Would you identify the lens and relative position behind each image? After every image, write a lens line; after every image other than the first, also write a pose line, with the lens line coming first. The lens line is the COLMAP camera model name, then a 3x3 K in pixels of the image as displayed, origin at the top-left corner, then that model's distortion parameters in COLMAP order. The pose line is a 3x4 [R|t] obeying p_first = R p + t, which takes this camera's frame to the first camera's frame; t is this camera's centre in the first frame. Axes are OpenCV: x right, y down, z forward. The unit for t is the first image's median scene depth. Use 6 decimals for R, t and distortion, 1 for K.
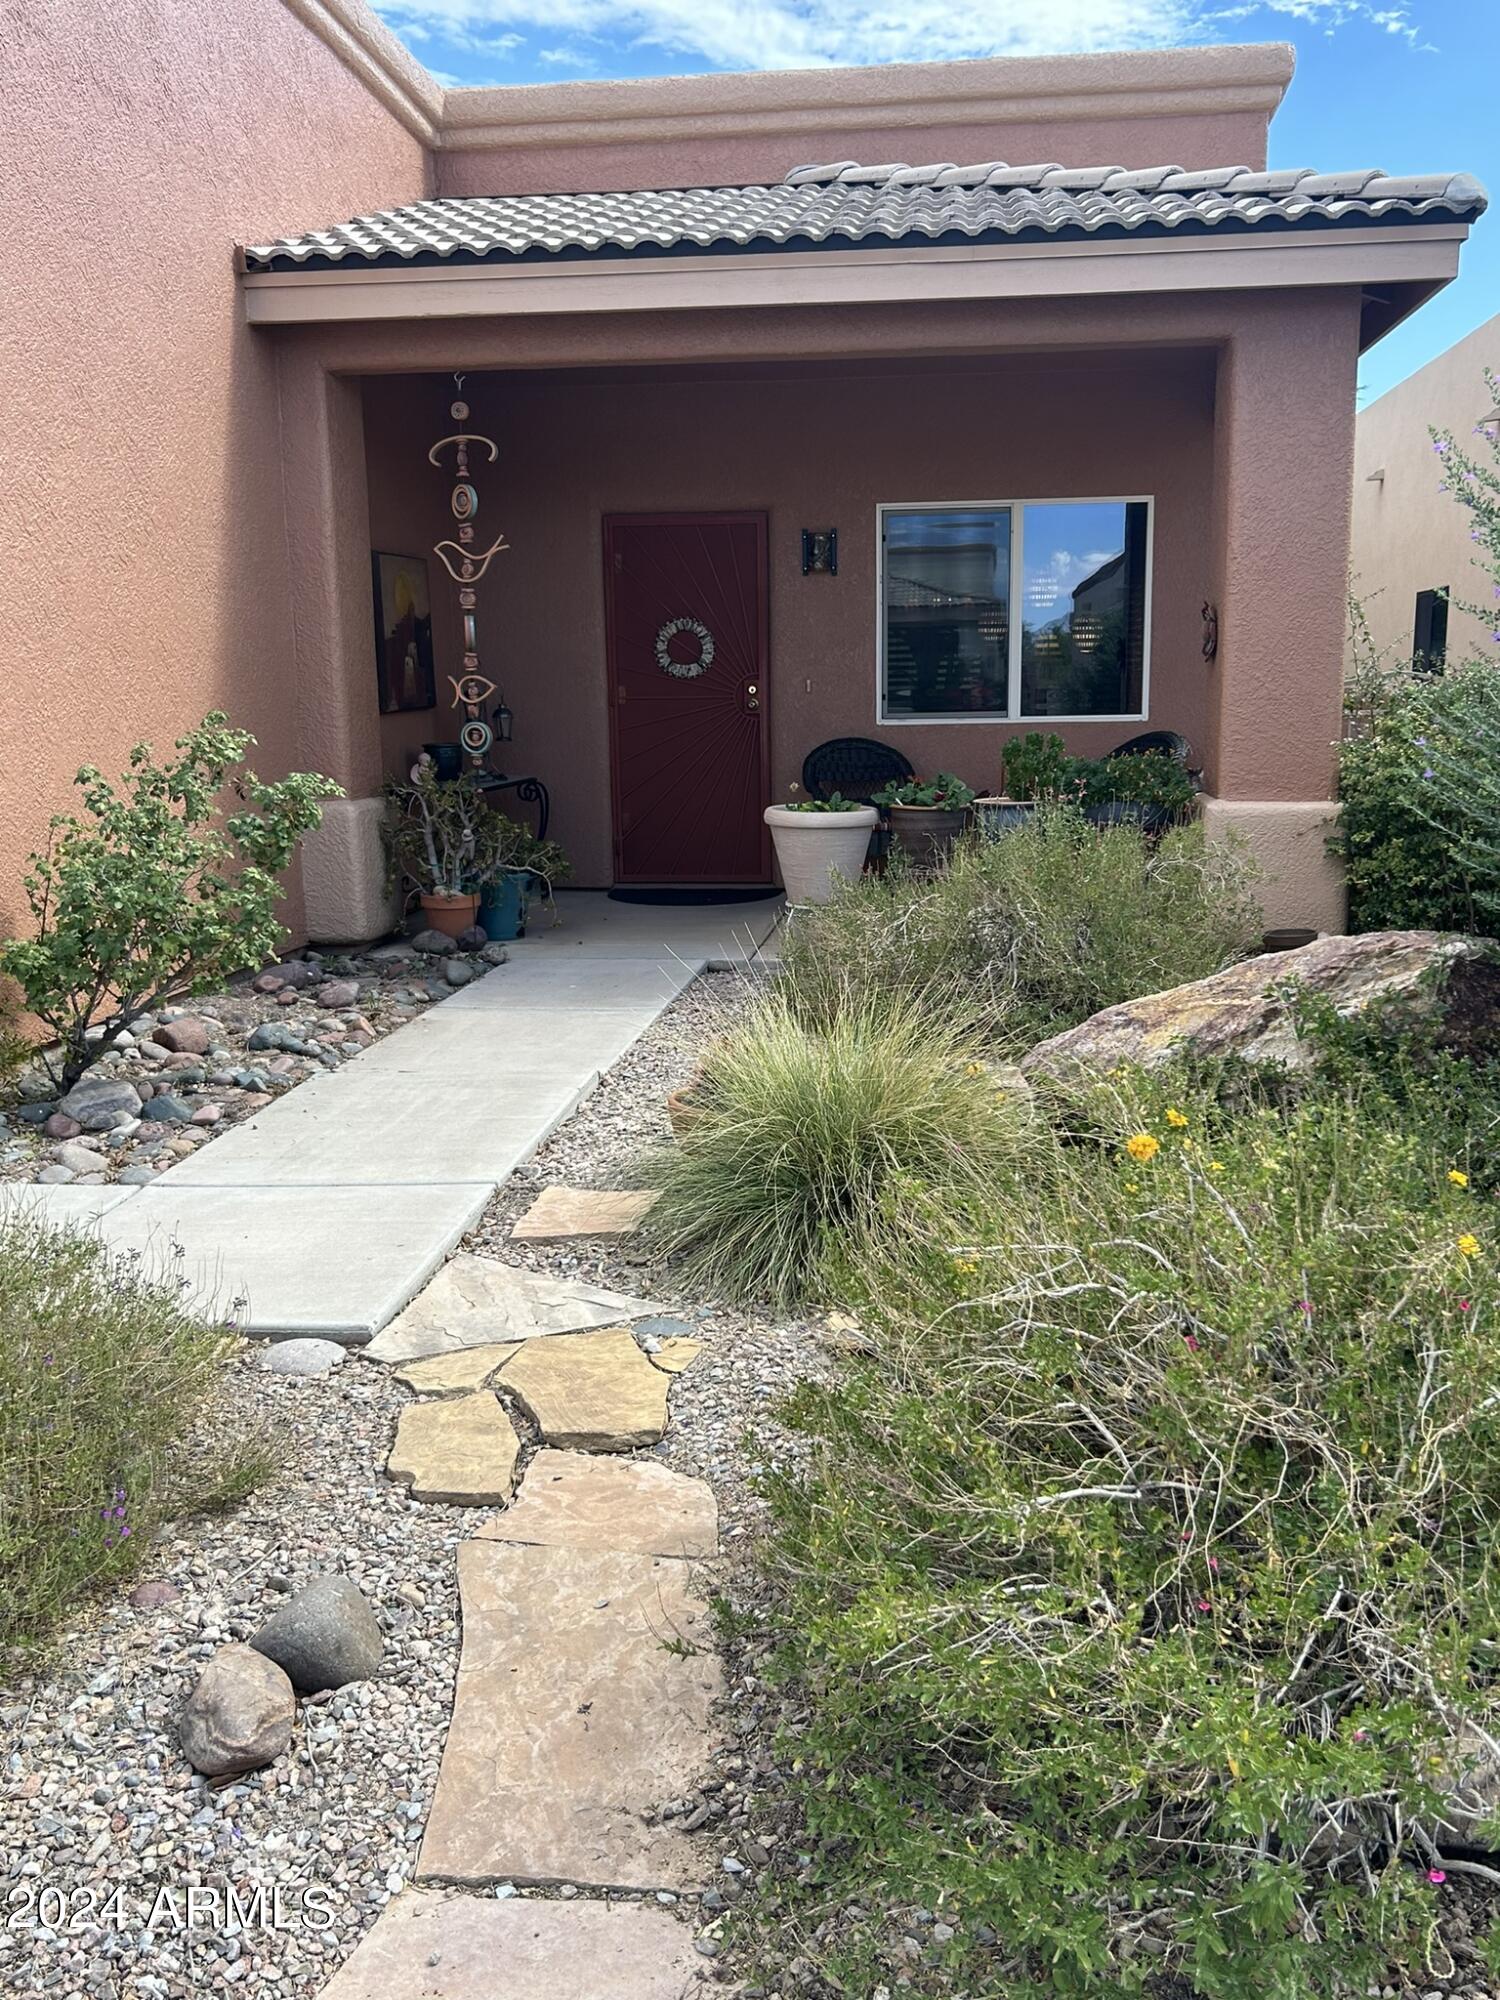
lens RADIAL K [[1680.1, 0, 727.7], [0, 1680.1, 1054.1], [0, 0, 1]] dist [-0.003047, -0.147907]
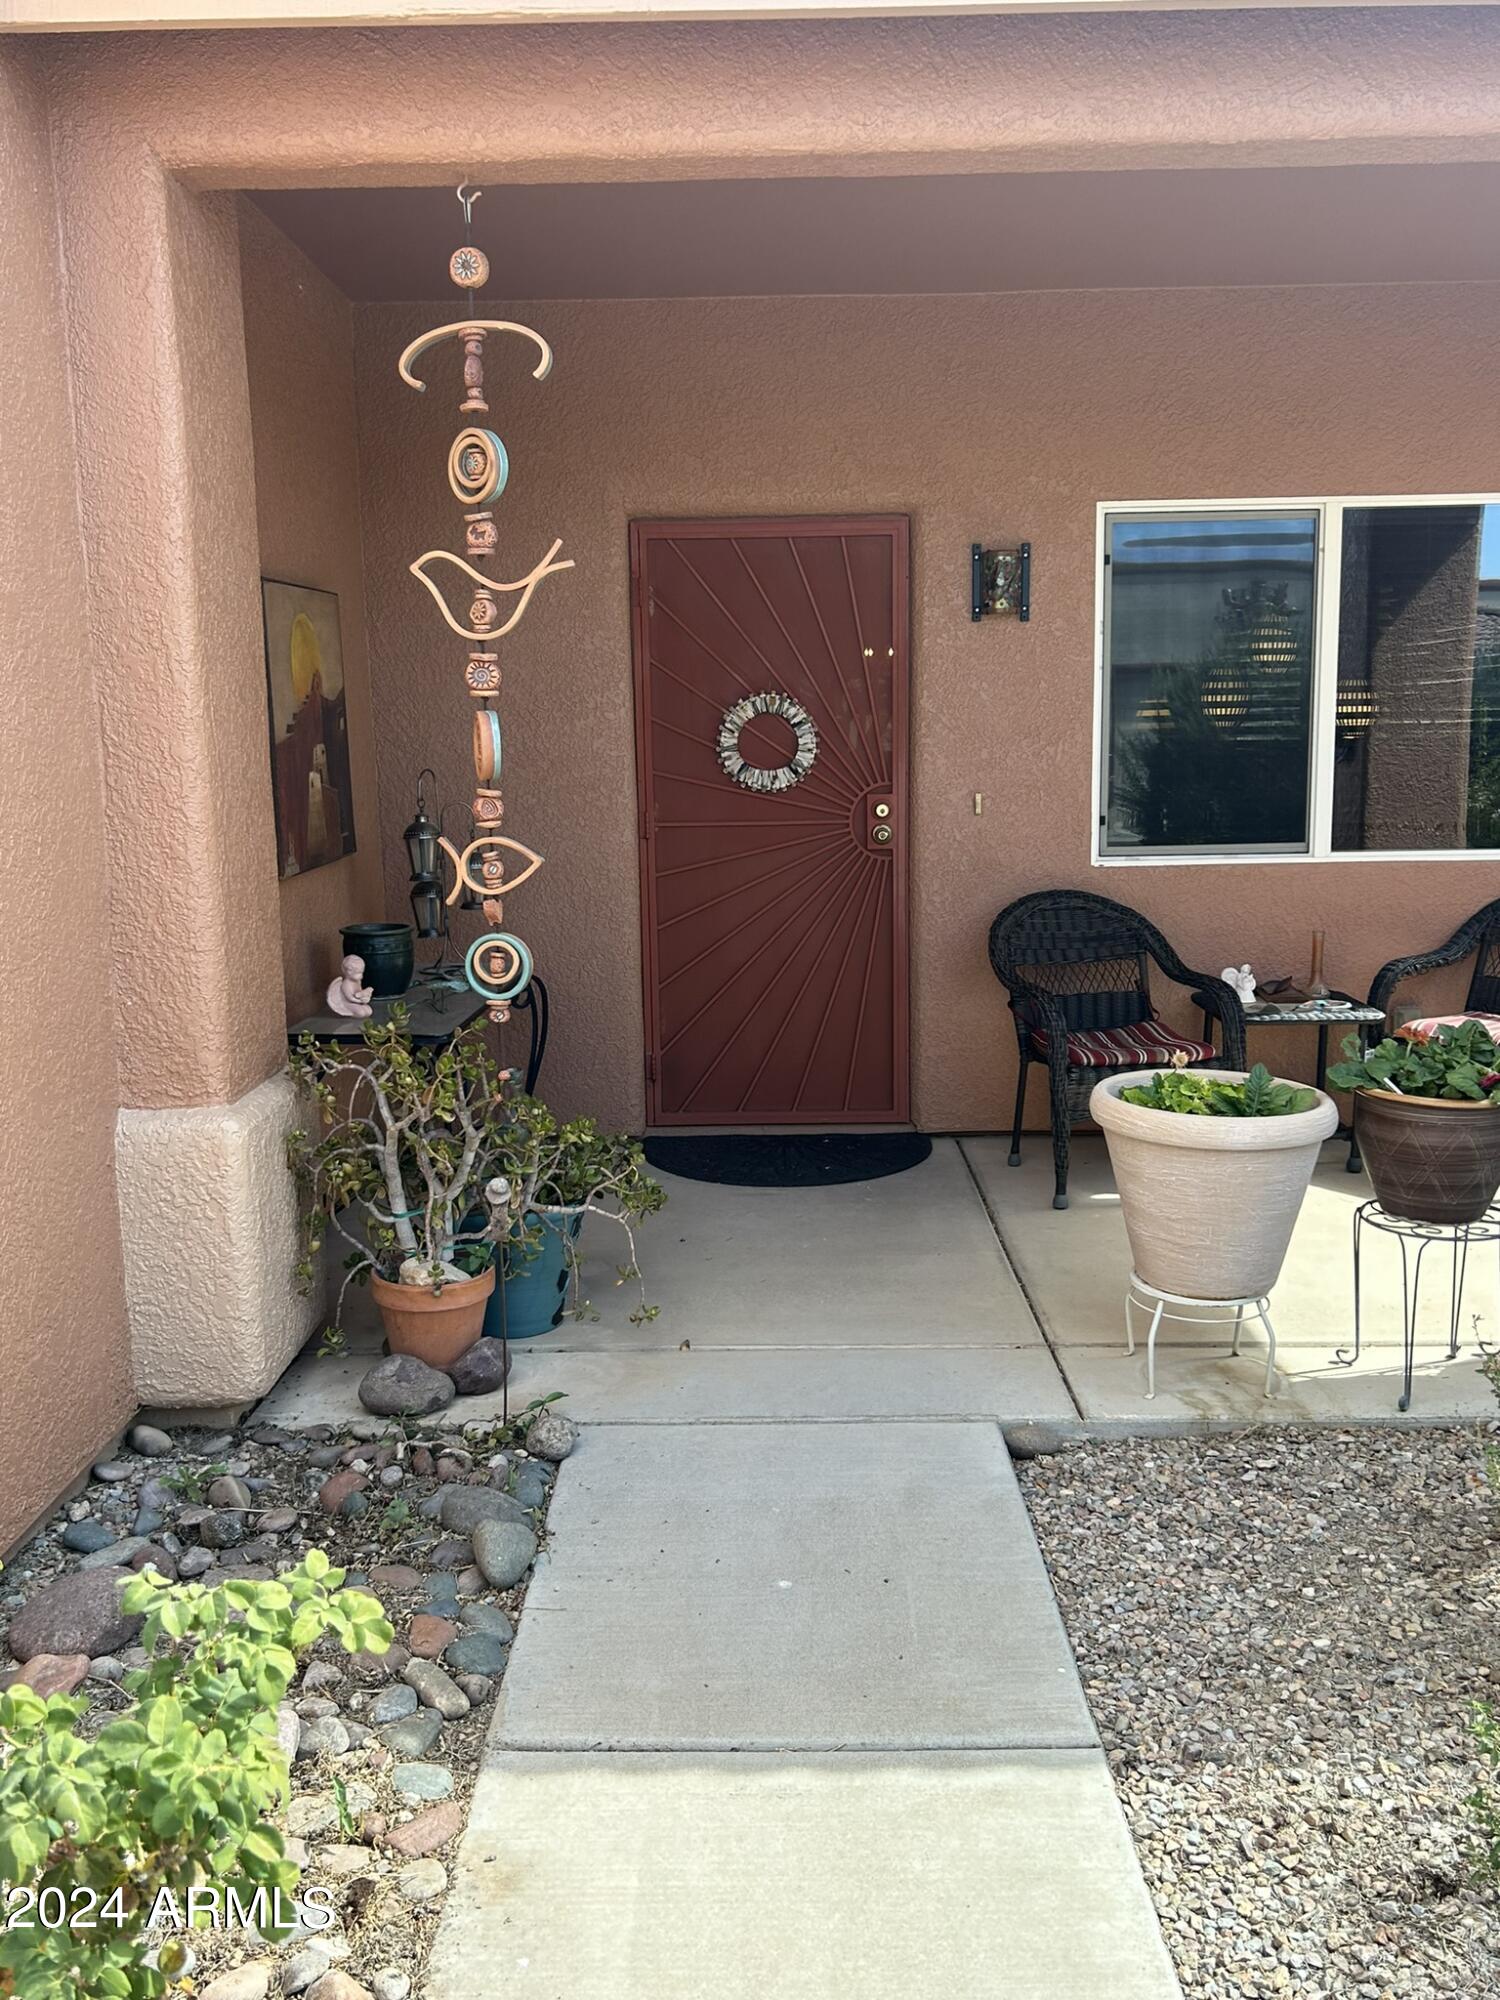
lens RADIAL K [[1699.2, 0, 681.5], [0, 1699.2, 1007.3], [0, 0, 1]] dist [-0.003694, -0.045897]
pose [[0.996471, -0.021682, 0.081085, -0.133170], [0.025862, 0.998371, -0.050866, -0.146337], [-0.079850, 0.052783, 0.995408, 0.504541]]
